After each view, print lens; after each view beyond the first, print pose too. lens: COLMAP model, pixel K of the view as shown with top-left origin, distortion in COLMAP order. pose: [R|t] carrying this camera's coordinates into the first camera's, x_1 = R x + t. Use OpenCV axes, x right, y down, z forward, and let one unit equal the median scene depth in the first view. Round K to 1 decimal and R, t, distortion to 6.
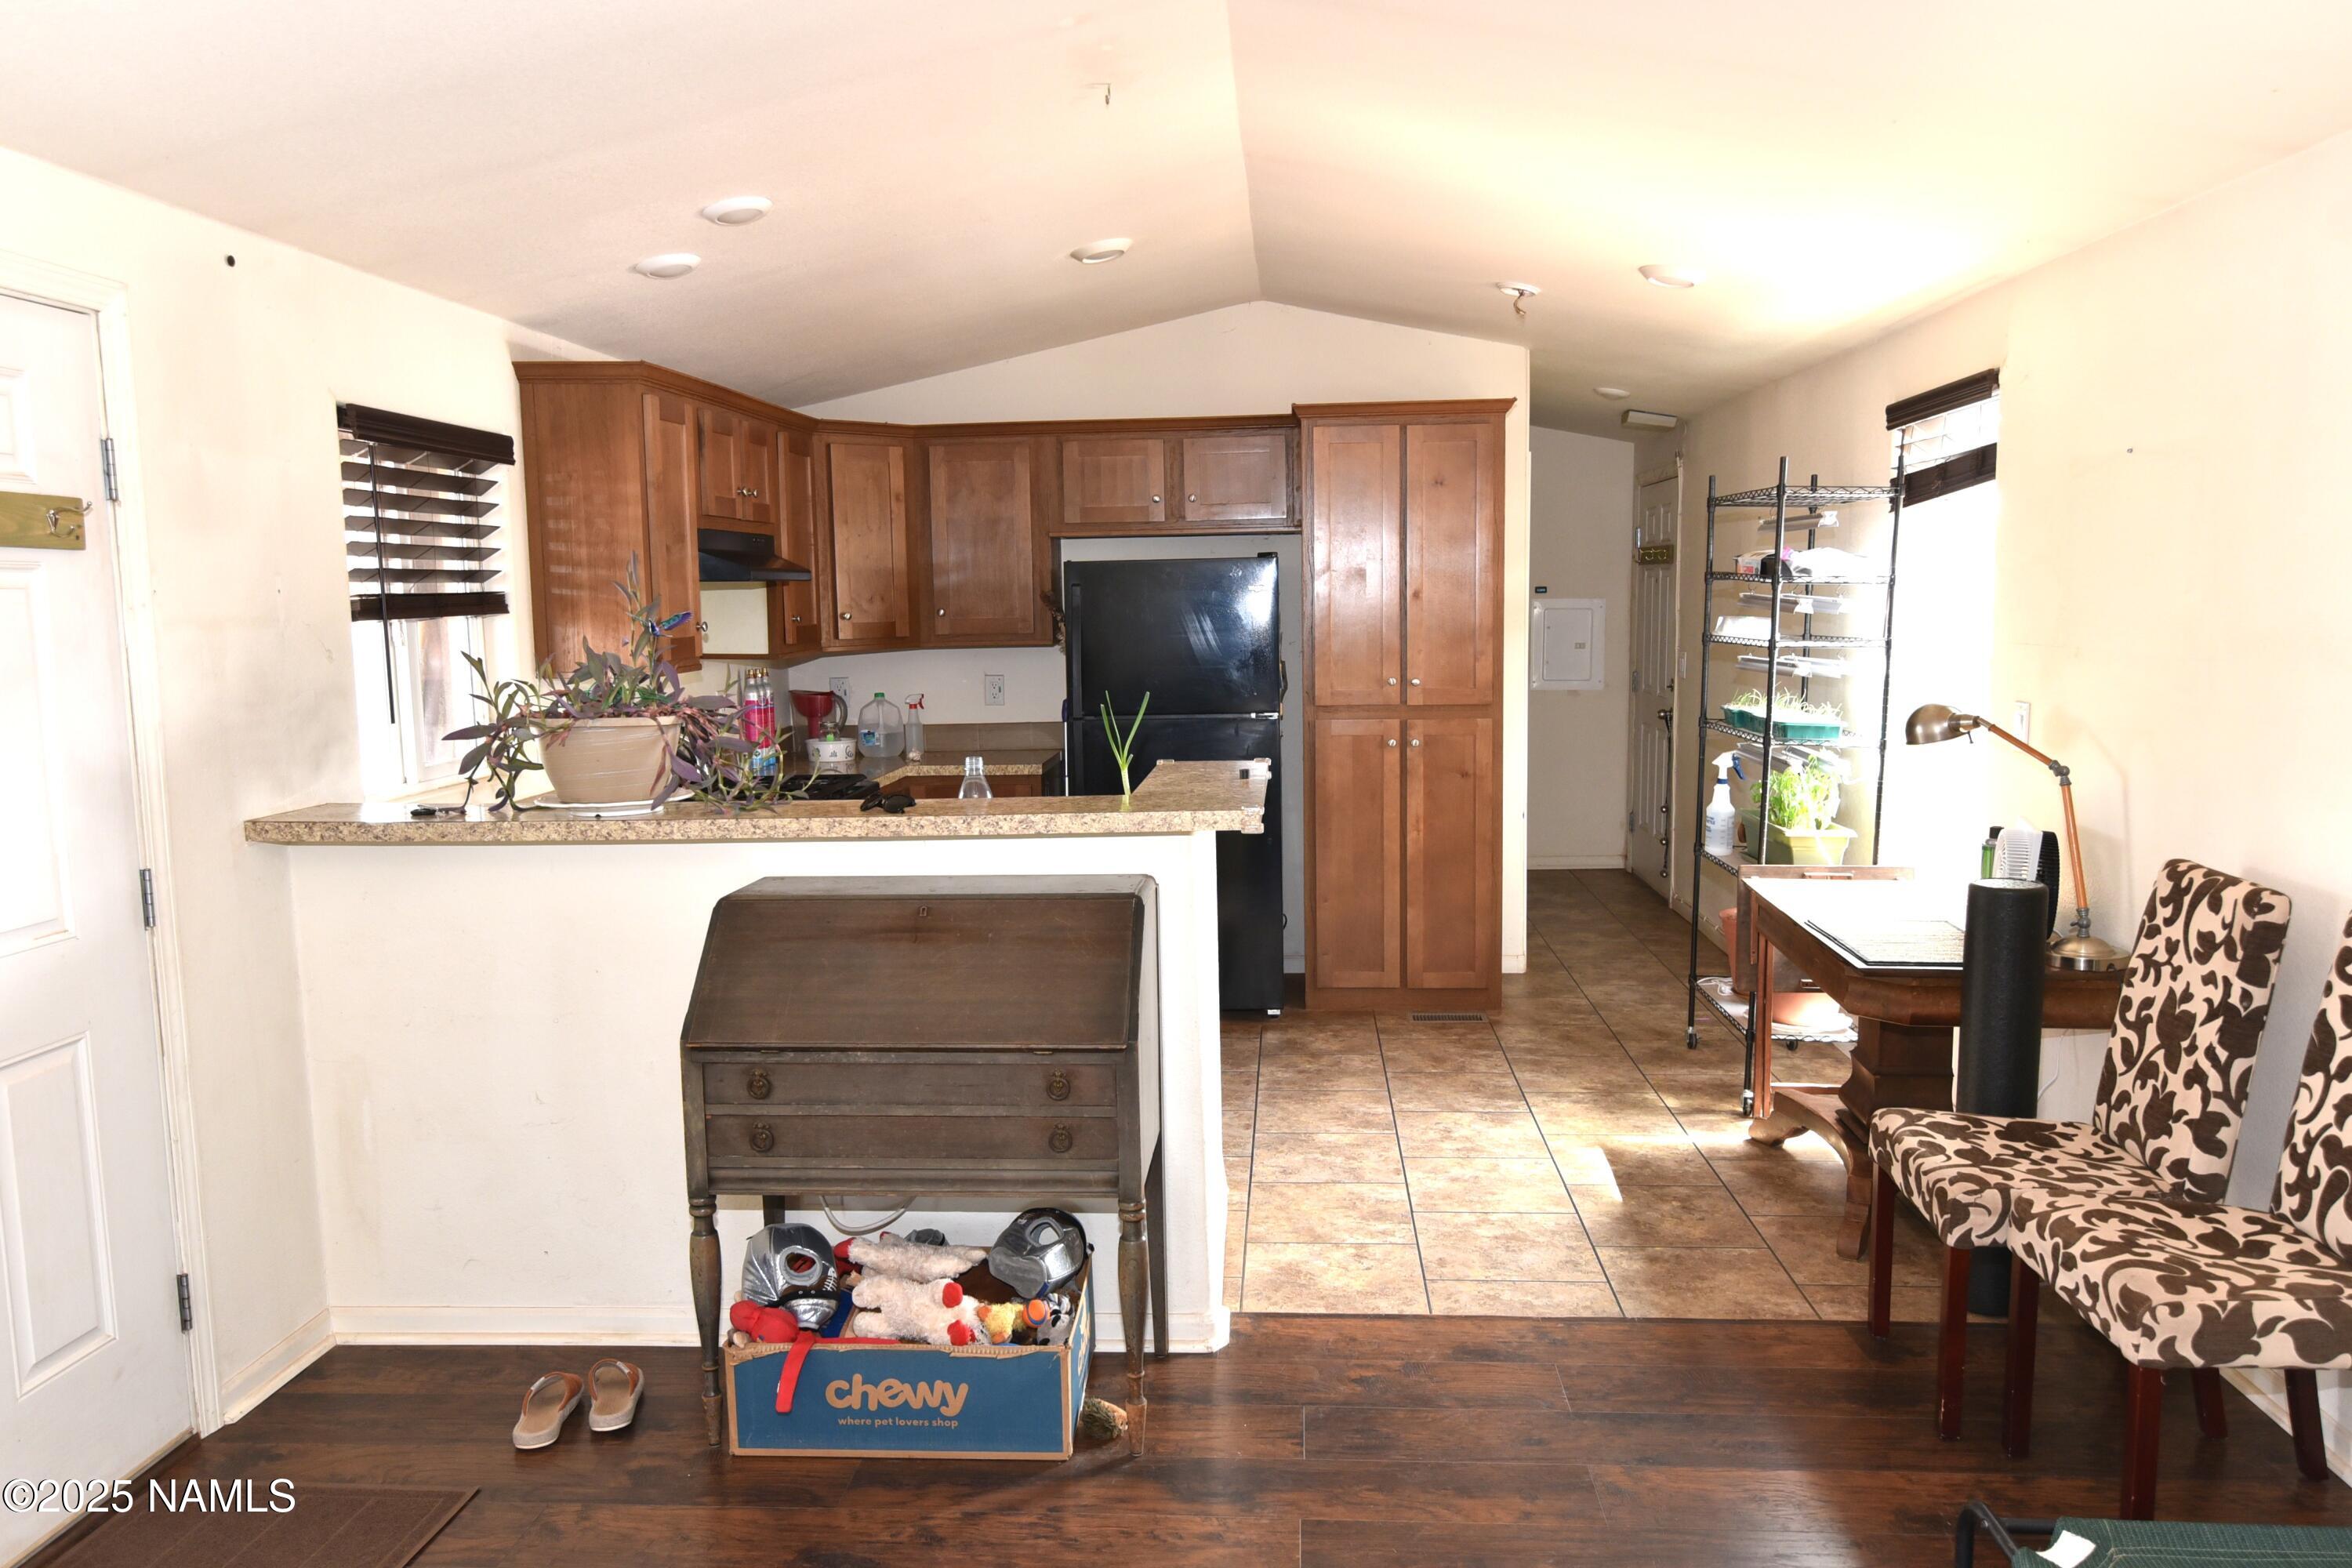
lens RADIAL K [[1657.5, 0, 1176.0], [0, 1657.5, 784.0], [0, 0, 1]] dist [-0.002853, 0.004381]
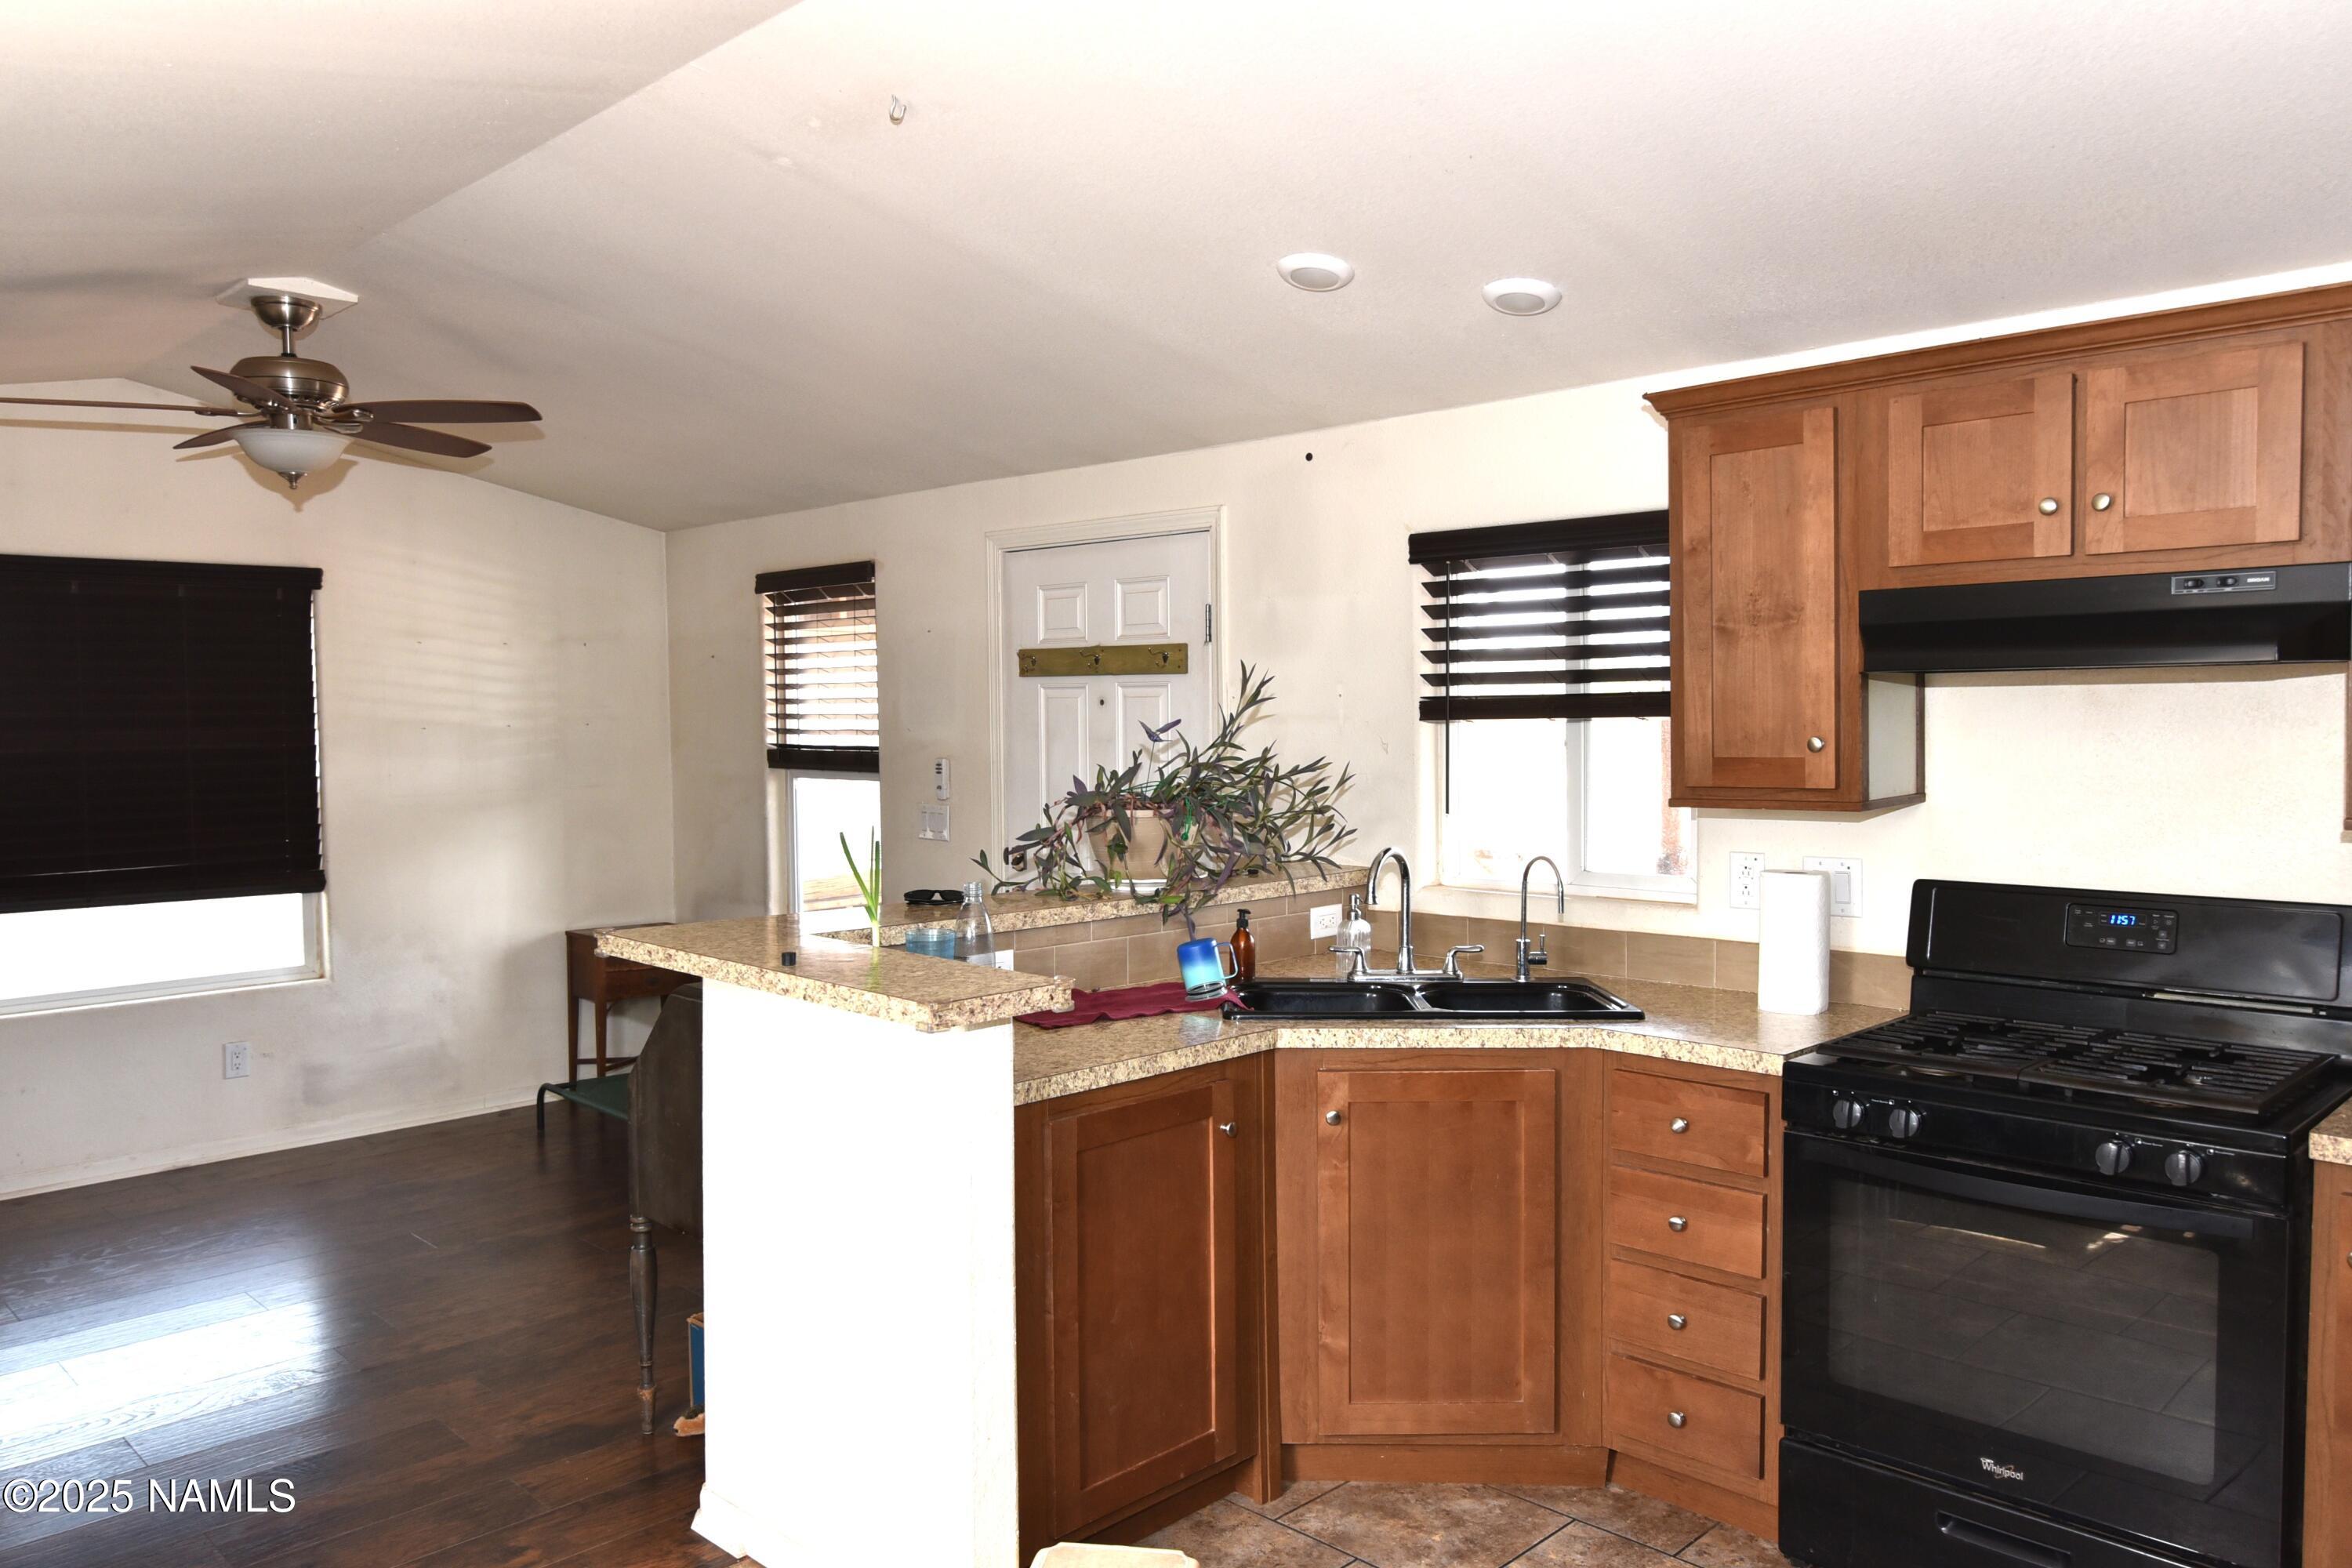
lens RADIAL K [[1657.5, 0, 1176.0], [0, 1657.5, 784.0], [0, 0, 1]] dist [-0.002853, 0.004381]
pose [[-0.651158, 0.061777, -0.756423, 0.504180], [-0.065445, 0.988398, 0.137060, -0.207055], [0.756115, 0.138752, -0.639561, 1.658837]]
